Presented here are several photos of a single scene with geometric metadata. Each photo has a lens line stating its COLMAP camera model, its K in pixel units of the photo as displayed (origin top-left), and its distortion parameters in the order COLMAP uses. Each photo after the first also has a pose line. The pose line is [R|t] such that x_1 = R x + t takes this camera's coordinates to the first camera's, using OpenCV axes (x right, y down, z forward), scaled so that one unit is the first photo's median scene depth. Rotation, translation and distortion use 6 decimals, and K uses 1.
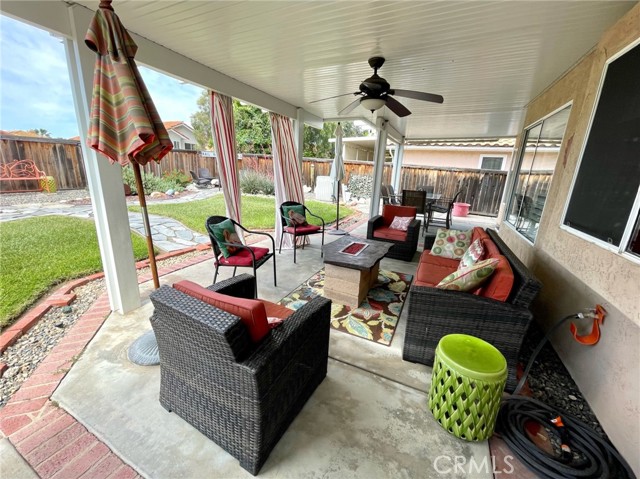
lens RADIAL K [[257.4, 0, 320.0], [0, 257.4, 239.5], [0, 0, 1]] dist [-0.001550, -0.000027]
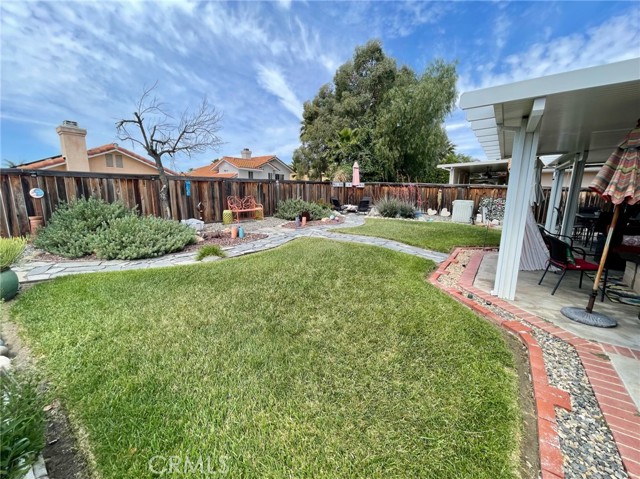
lens RADIAL K [[261.8, 0, 320.0], [0, 261.8, 239.5], [0, 0, 1]] dist [-0.002498, 0.000450]
pose [[0.986891, -0.008571, -0.161163, -1.098556], [-0.005906, 0.996002, -0.089135, 0.057762], [0.161283, 0.088918, 0.982894, -0.456650]]
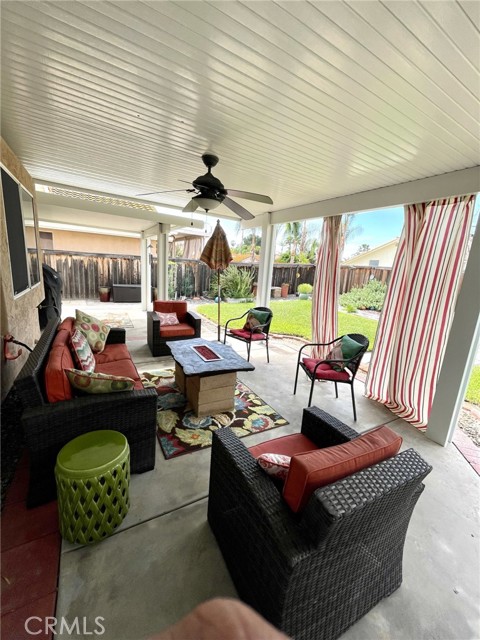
lens RADIAL K [[254.6, 0, 240.0], [0, 254.6, 320.0], [0, 0, 1]] dist [-0.001732, -0.000089]
pose [[-0.567071, 0.091330, -0.818590, 0.707657], [-0.311686, 0.896136, 0.315900, -0.352942], [0.762419, 0.434281, -0.479706, 1.288941]]
